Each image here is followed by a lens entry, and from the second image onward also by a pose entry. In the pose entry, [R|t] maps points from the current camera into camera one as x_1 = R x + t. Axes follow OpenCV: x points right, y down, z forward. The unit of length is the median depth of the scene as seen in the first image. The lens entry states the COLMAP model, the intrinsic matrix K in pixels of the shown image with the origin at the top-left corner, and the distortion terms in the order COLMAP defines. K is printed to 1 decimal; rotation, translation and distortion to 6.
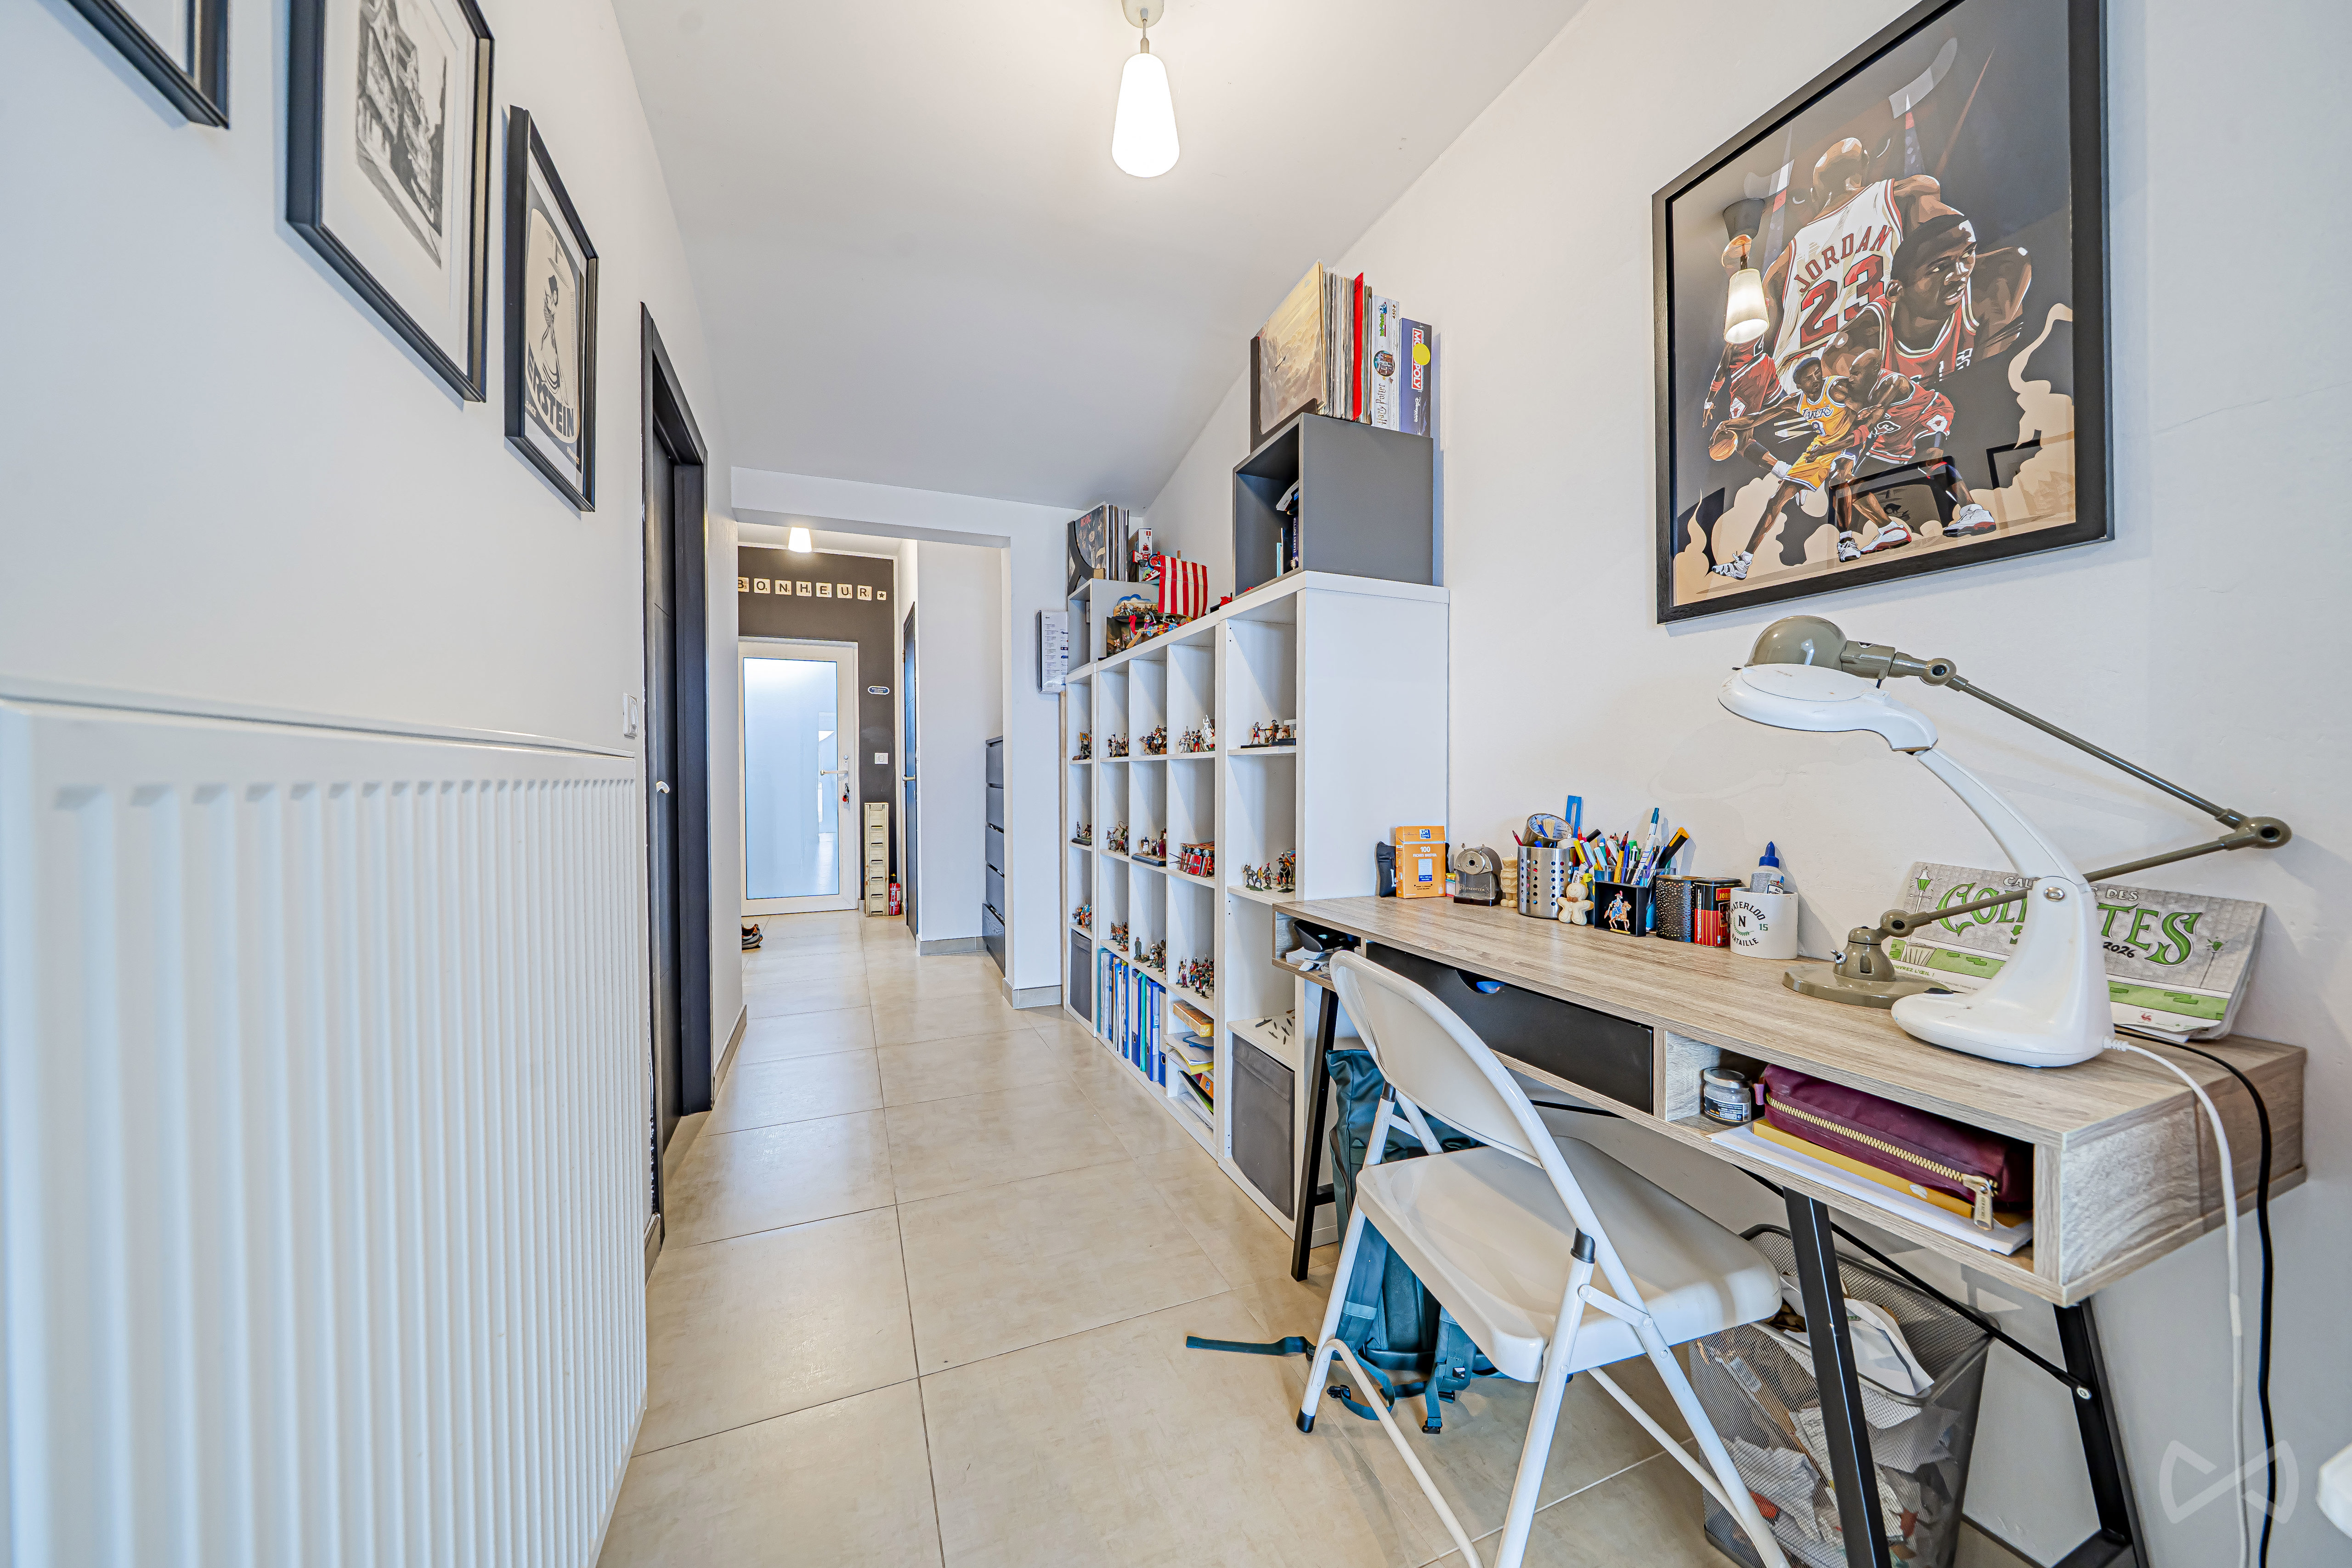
lens RADIAL K [[791.8, 0, 1169.3], [0, 791.8, 782.7], [0, 0, 1]] dist [-0.007726, -0.000004]
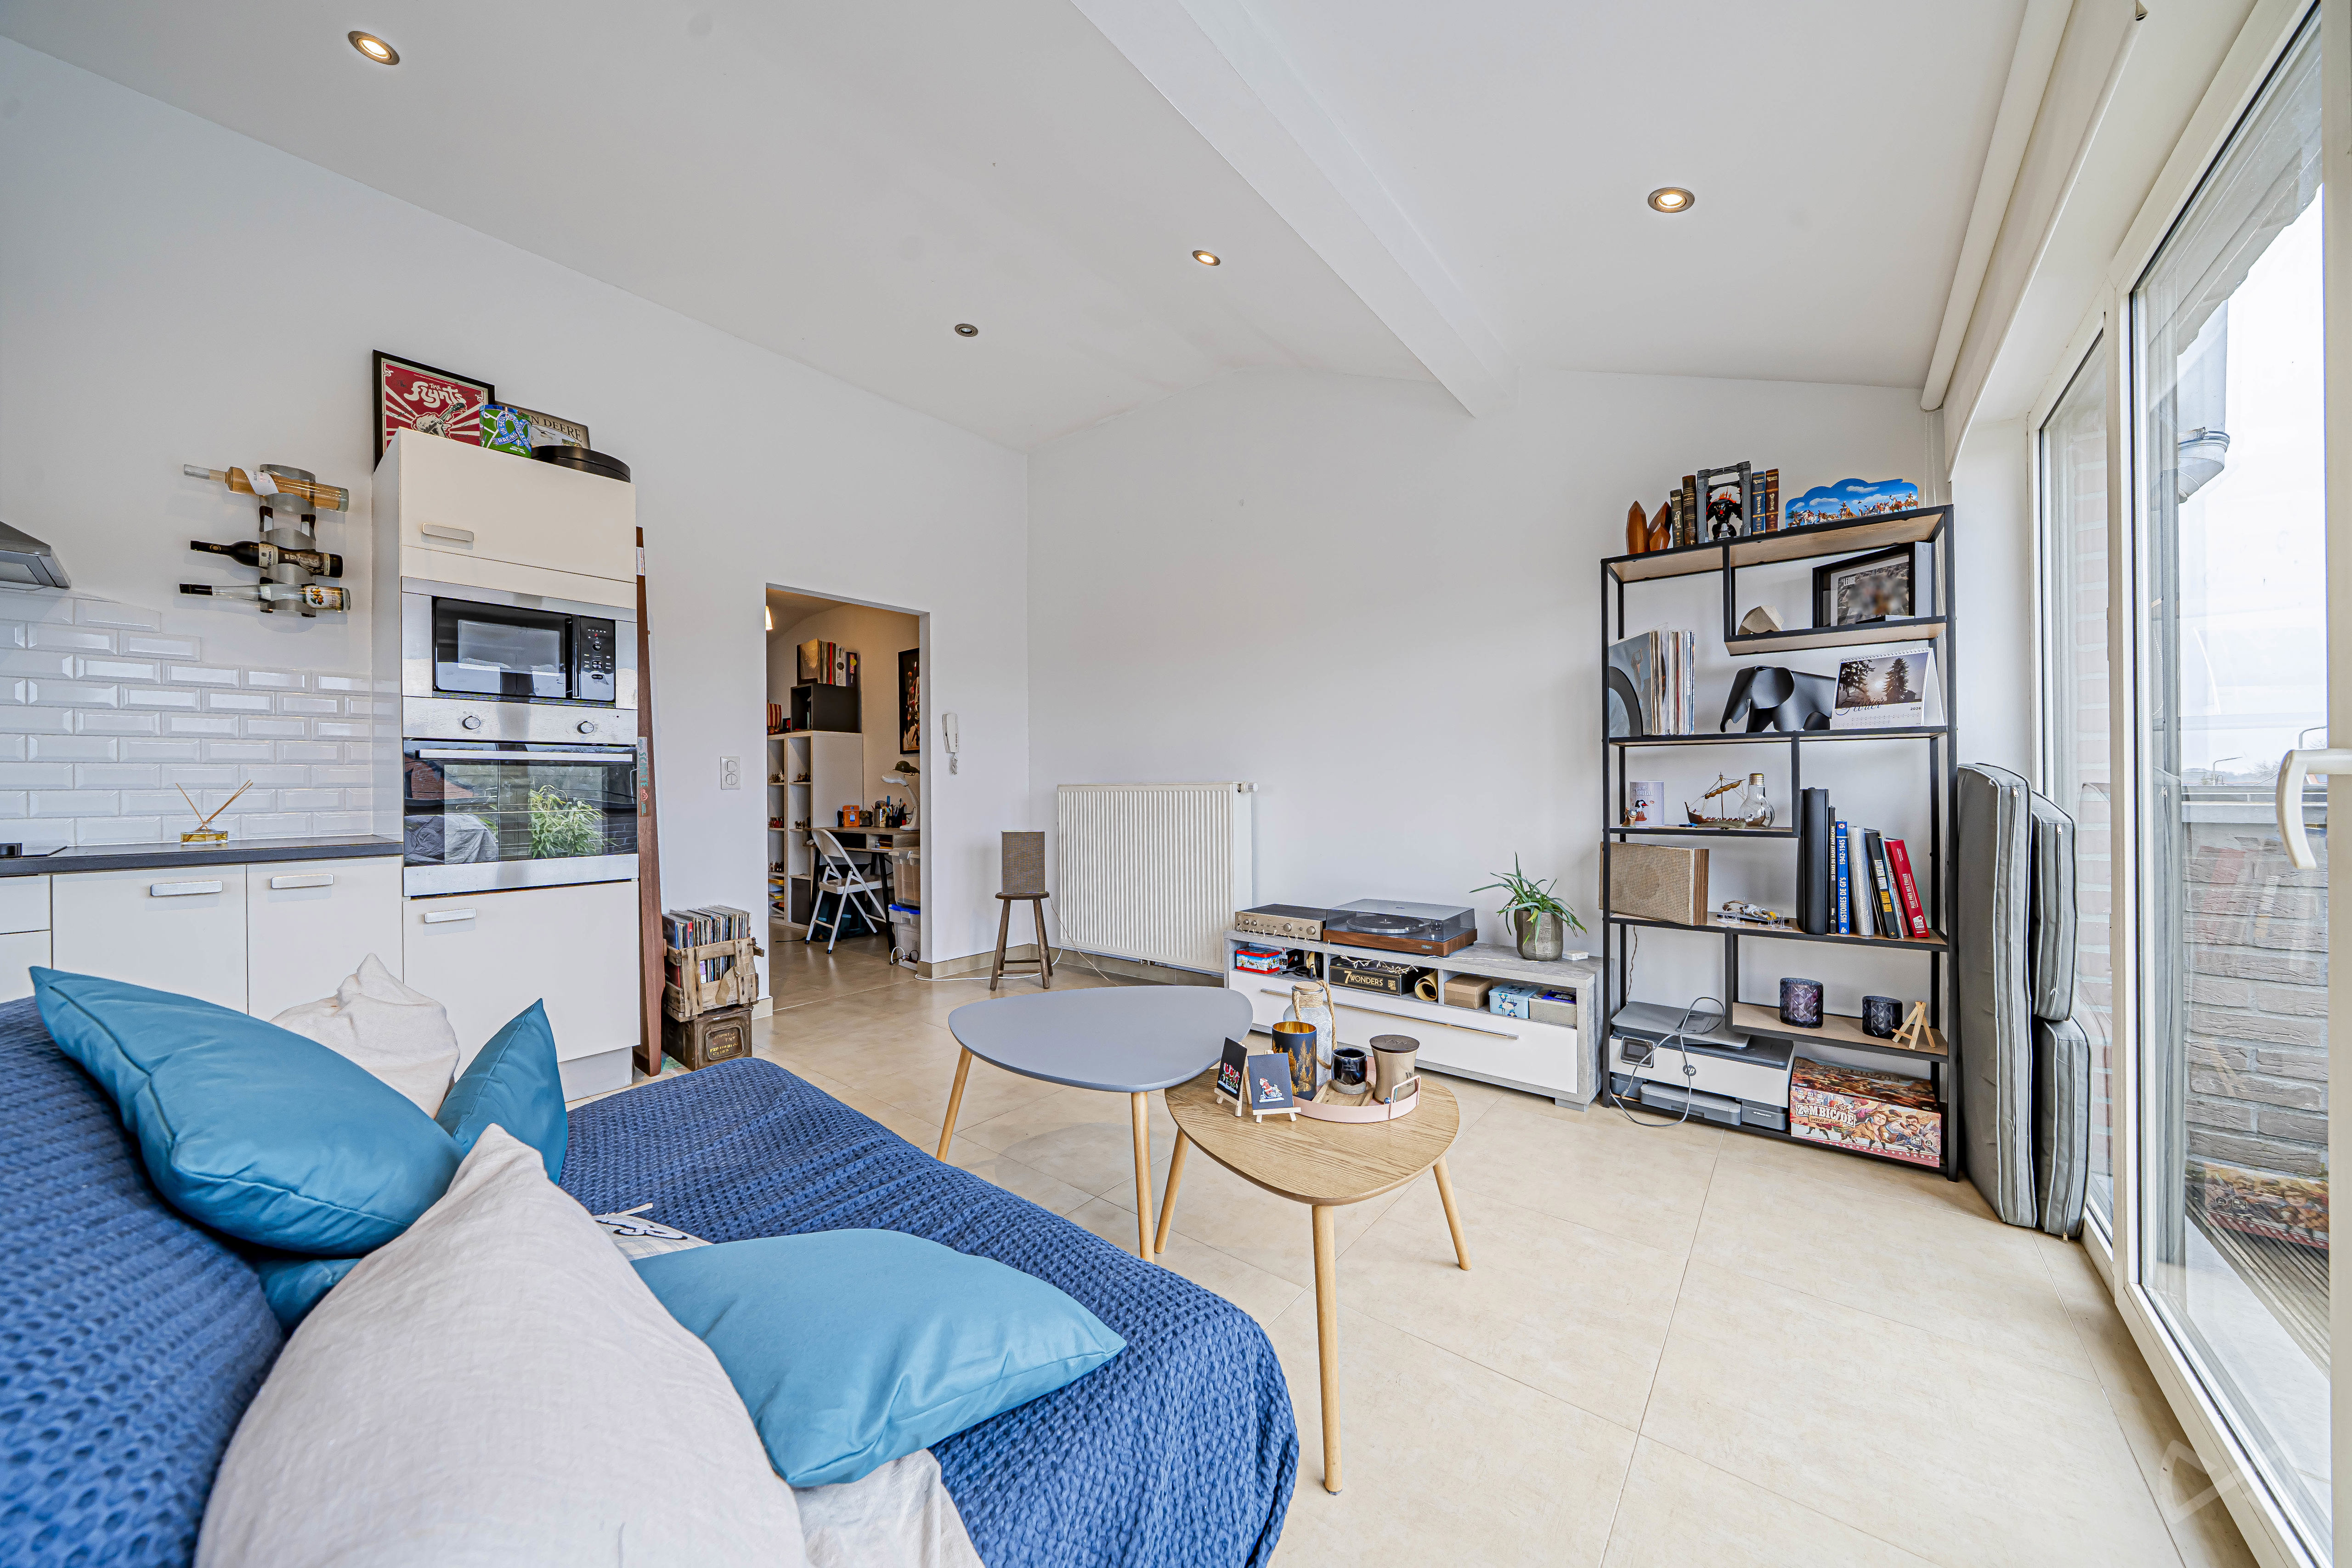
lens RADIAL K [[791.9, 0, 1176.5], [0, 791.9, 796.3], [0, 0, 1]] dist [-0.007726, -0.000004]
pose [[0.880548, 0.002949, 0.473947, -0.056466], [0.000089, 0.999980, -0.006388, 0.038578], [-0.473957, 0.005668, 0.880530, -2.582769]]
